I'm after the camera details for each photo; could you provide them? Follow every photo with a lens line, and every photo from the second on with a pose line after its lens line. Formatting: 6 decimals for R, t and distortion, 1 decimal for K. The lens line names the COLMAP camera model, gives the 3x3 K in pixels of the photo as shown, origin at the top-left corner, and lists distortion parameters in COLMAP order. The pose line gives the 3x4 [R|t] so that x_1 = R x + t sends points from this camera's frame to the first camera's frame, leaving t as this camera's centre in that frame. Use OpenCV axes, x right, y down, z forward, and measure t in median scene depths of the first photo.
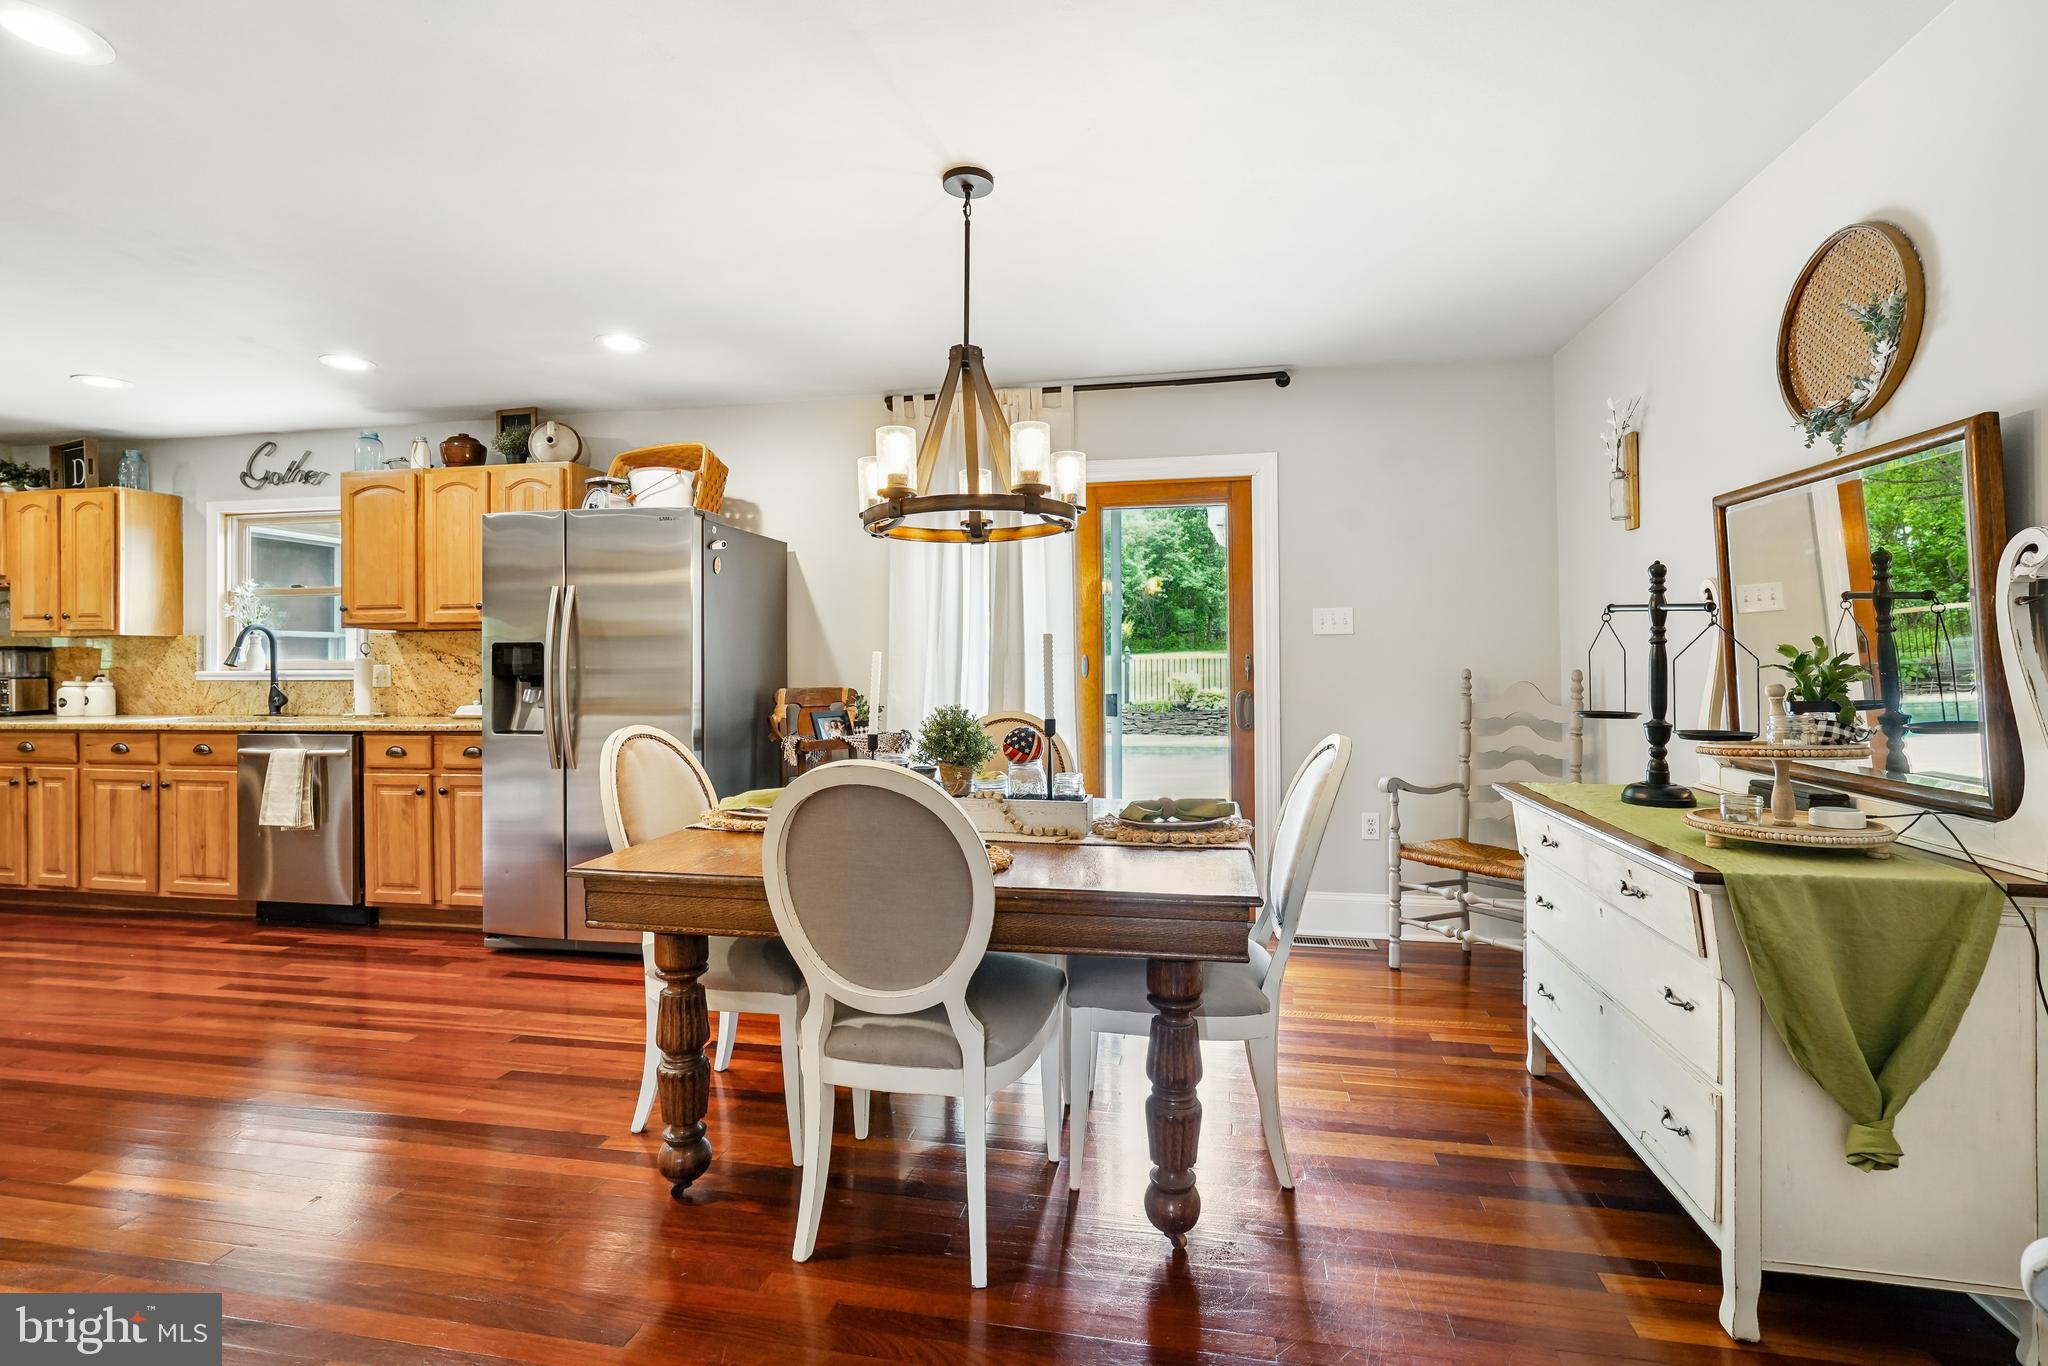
lens RADIAL K [[884.6, 0, 931.5], [0, 884.6, 664.9], [0, 0, 1]] dist [0.000337, 0.000176]
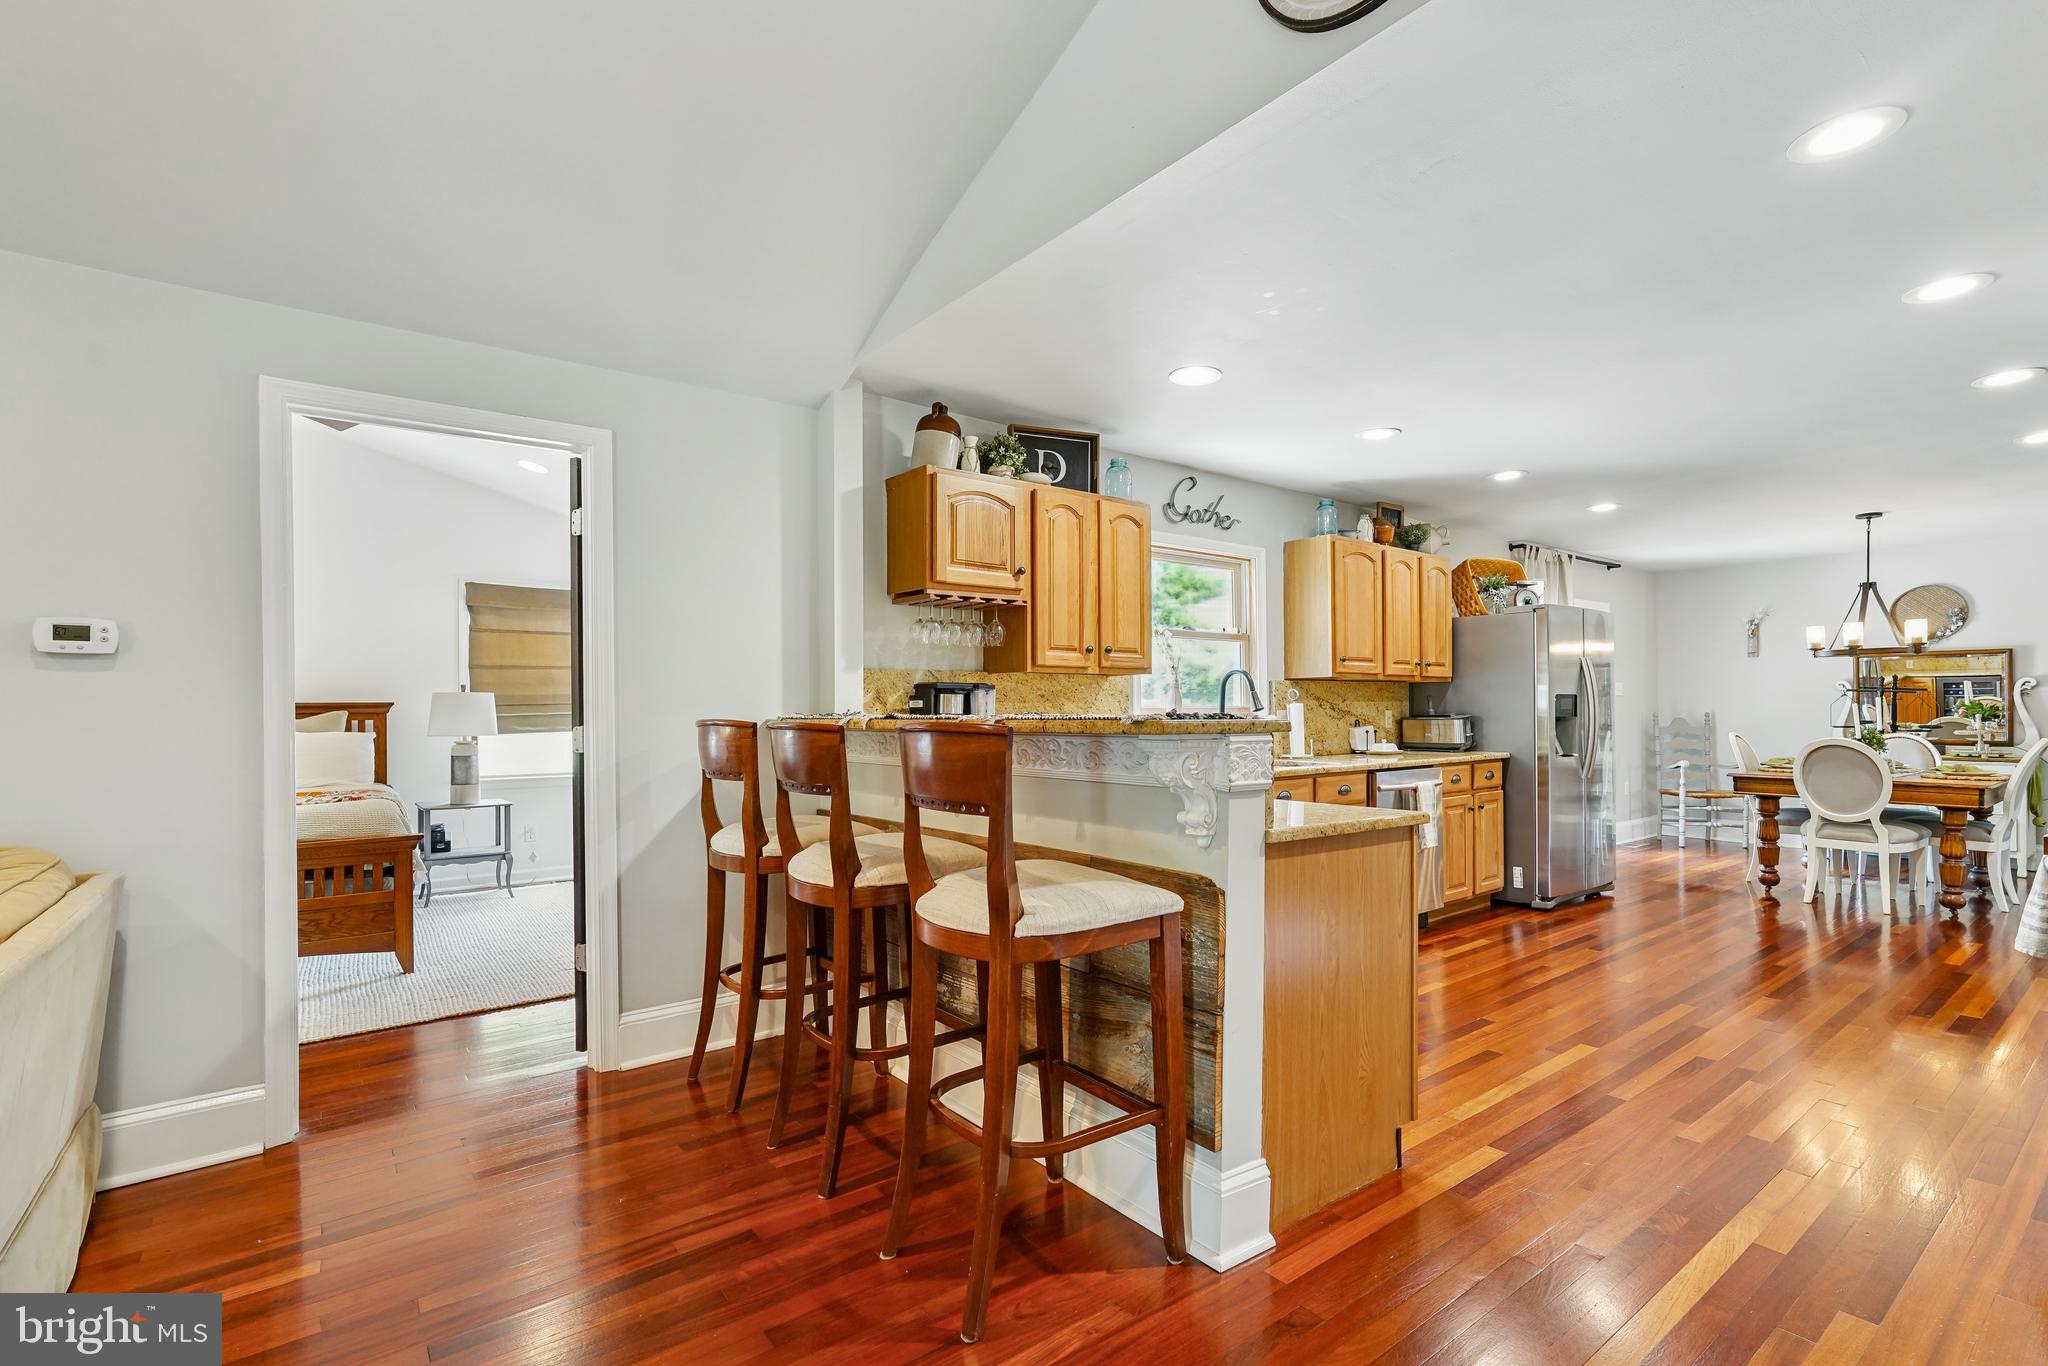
lens RADIAL K [[911.2, 0, 1018.7], [0, 911.2, 706.7], [0, 0, 1]] dist [0.003236, 0.000735]
pose [[0.676519, 0.005817, 0.736402, -1.801721], [0.002856, 0.999941, -0.010522, 0.007154], [-0.736419, 0.009222, 0.676463, 0.530843]]
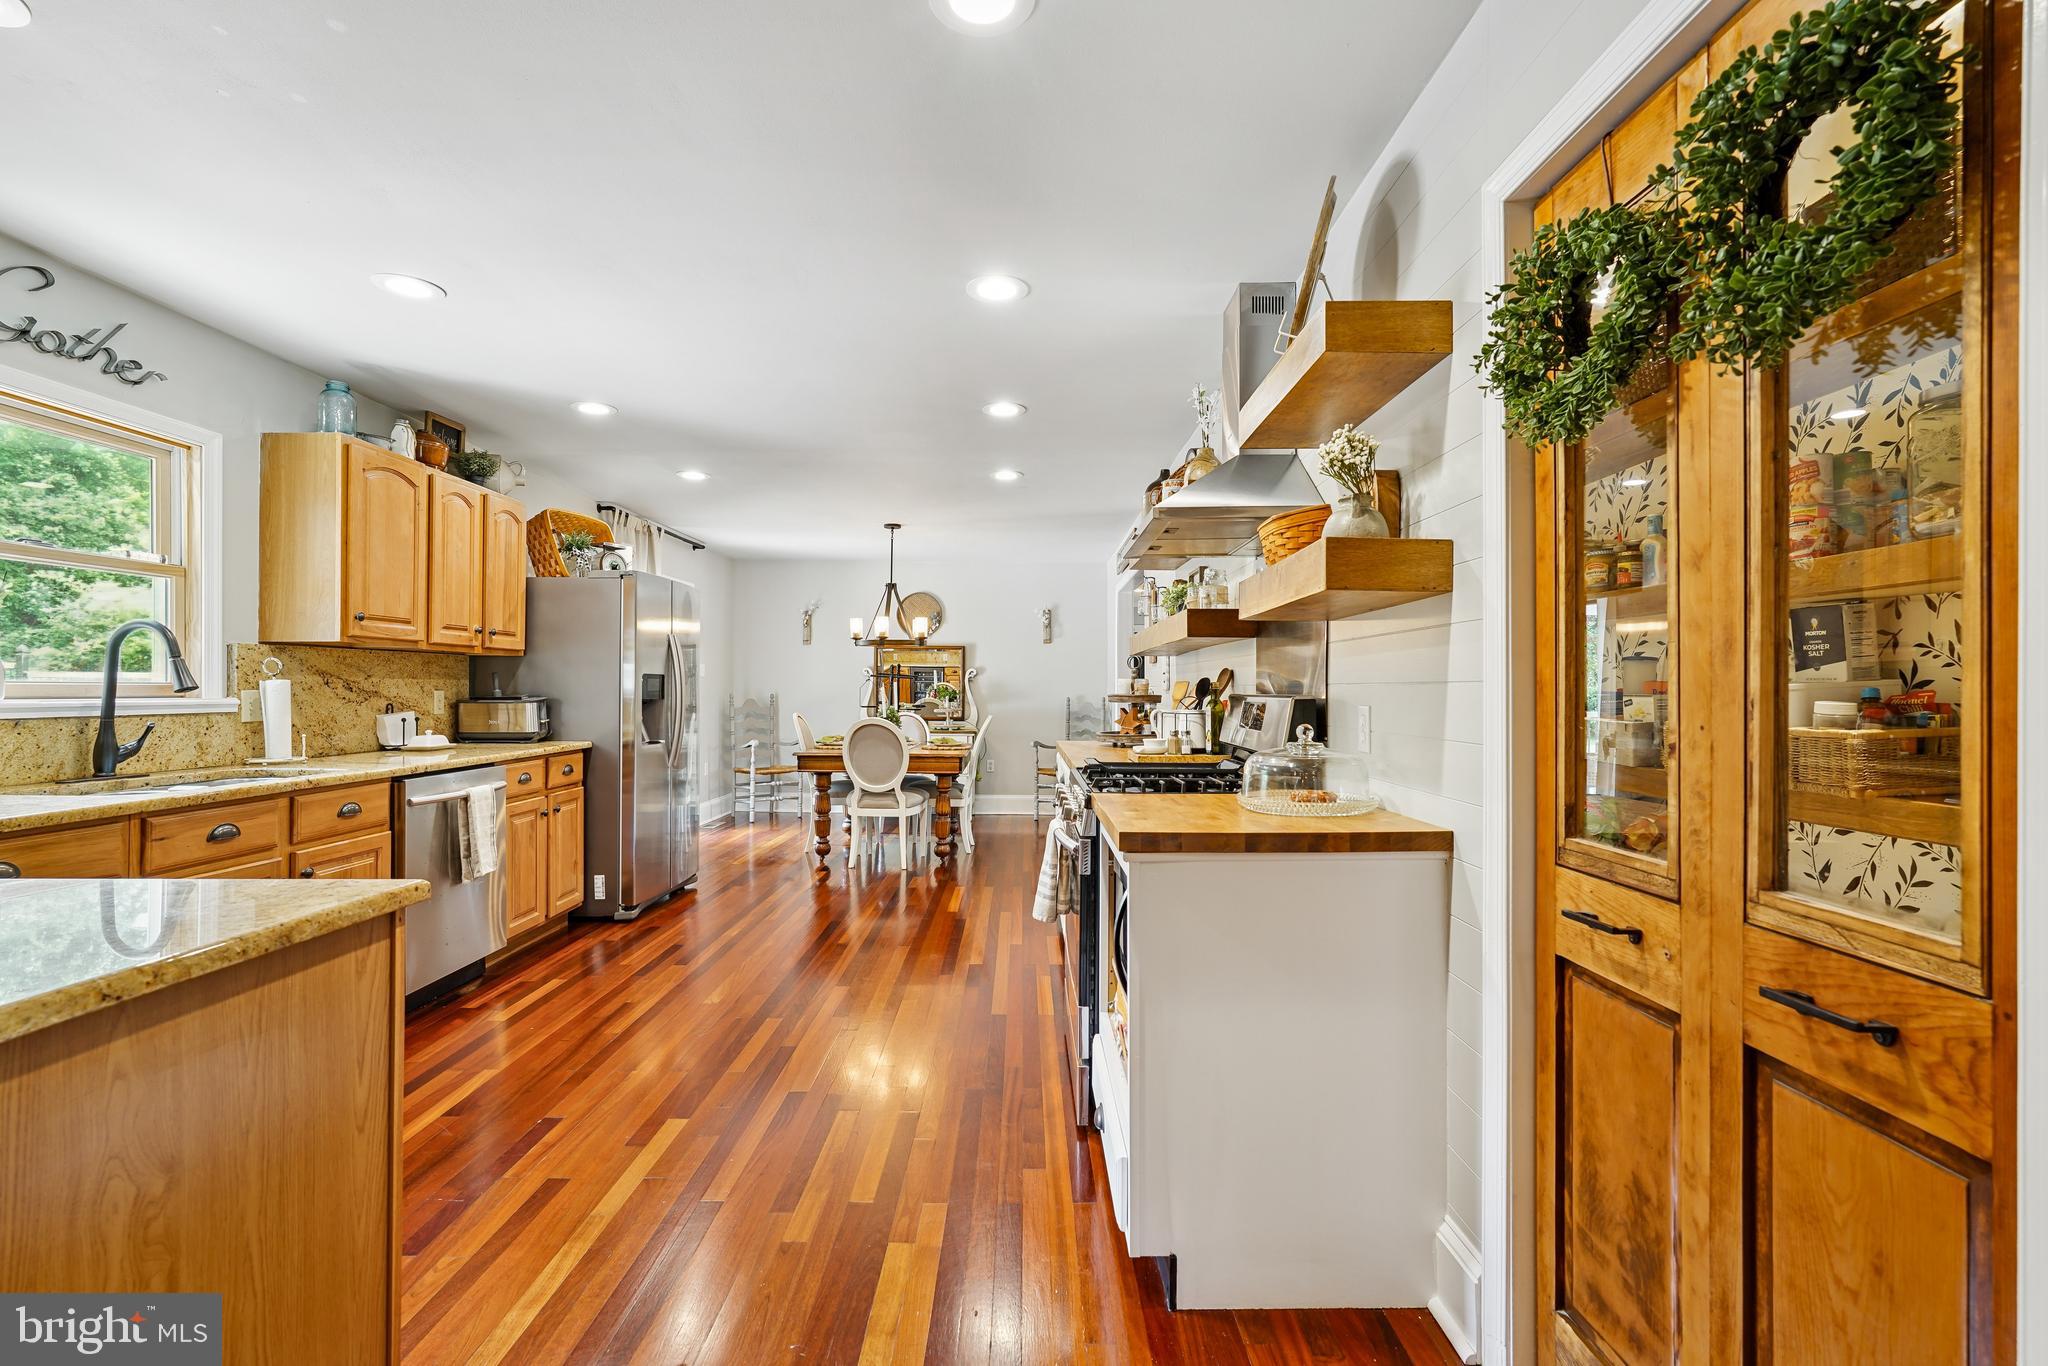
lens RADIAL K [[918.4, 0, 1024.0], [0, 918.4, 683.0], [0, 0, 1]] dist [-0.027815, 0.013197]
pose [[-0.183832, 0.012150, 0.982883, -1.562337], [0.000206, 0.999924, -0.012322, 0.003891], [-0.982958, -0.002063, -0.183821, 0.582955]]
